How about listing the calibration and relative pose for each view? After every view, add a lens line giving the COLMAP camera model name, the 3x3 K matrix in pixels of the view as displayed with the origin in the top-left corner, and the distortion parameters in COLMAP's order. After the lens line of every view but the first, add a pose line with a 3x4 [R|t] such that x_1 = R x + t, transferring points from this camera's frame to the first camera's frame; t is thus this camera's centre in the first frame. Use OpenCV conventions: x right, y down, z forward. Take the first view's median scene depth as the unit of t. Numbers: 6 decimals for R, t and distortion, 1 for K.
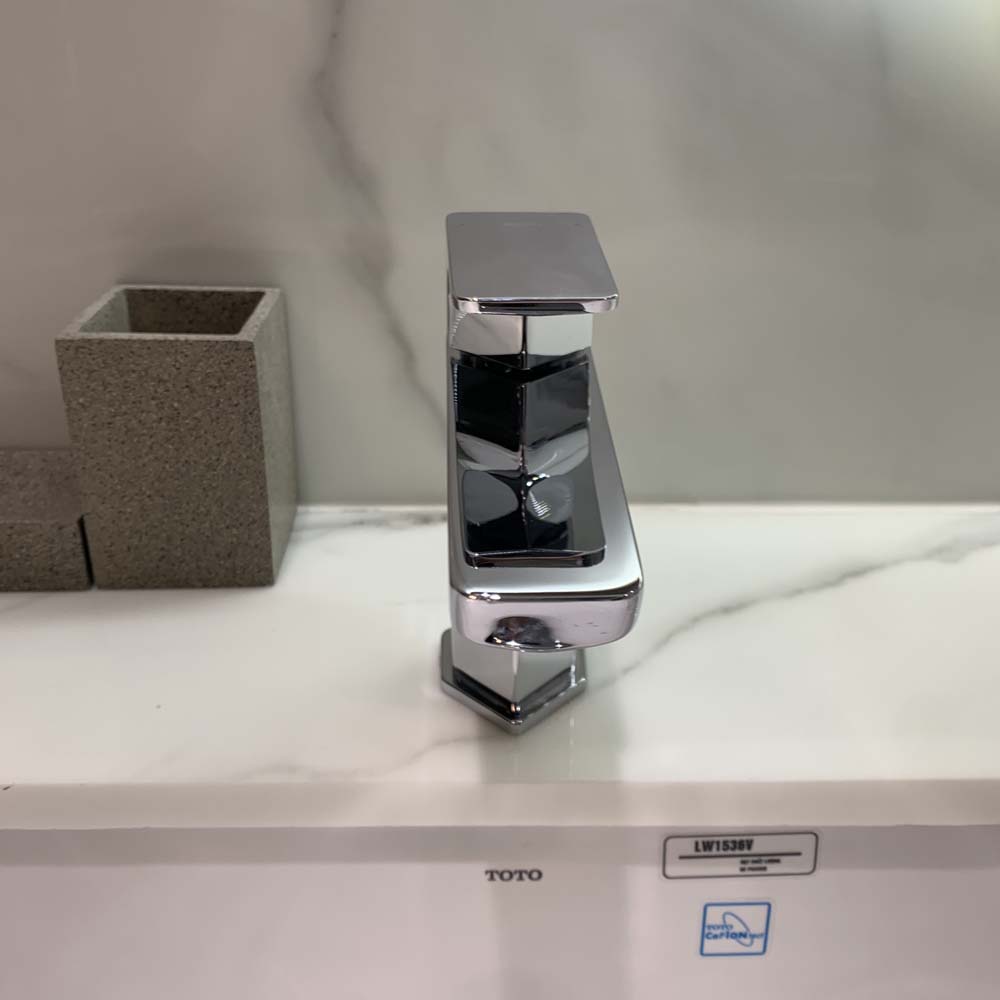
lens RADIAL K [[1034.5, 0, 532.1], [0, 1034.5, 490.3], [0, 0, 1]] dist [0.102759, -0.317410]
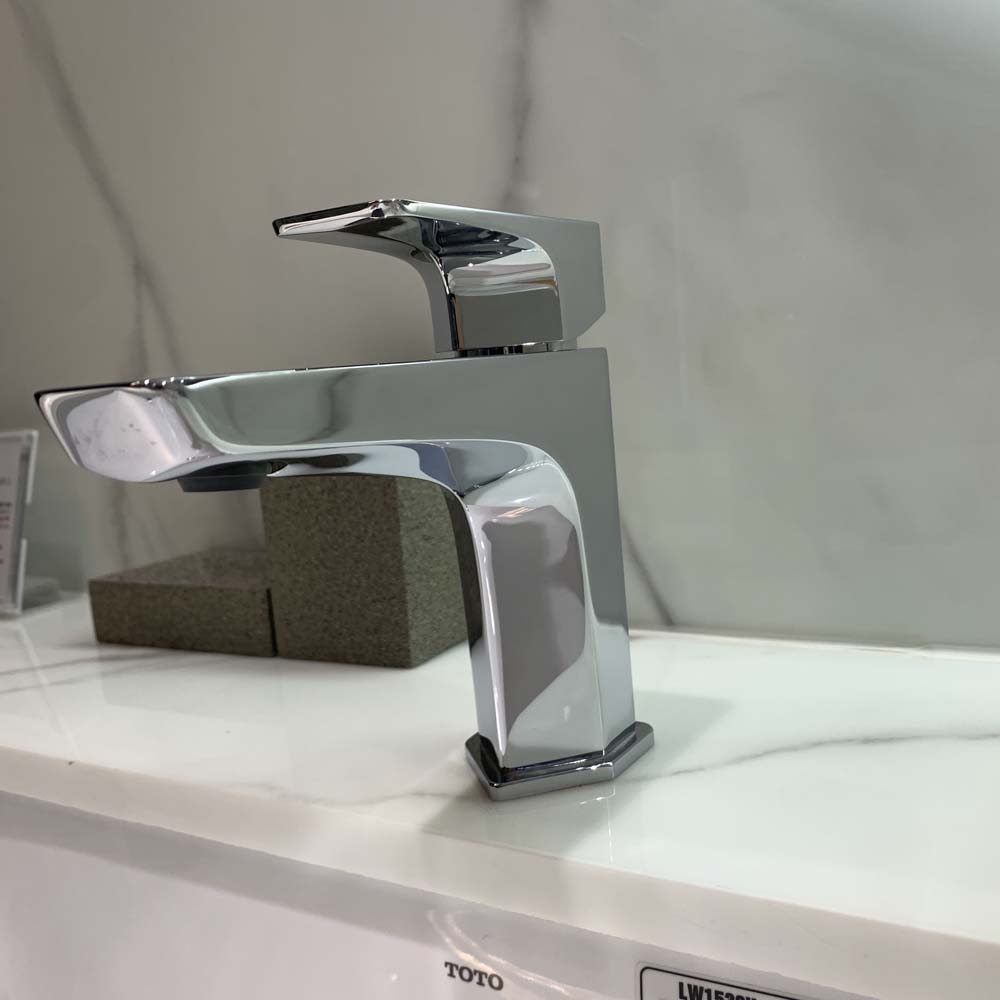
lens RADIAL K [[1057.5, 0, 500.0], [0, 1057.5, 500.0], [0, 0, 1]] dist [0.192020, -0.634058]
pose [[0.833918, -0.013524, -0.551723, 0.425903], [-0.141362, 0.961115, -0.237225, 0.183498], [0.533477, 0.275819, 0.799579, 0.203235]]
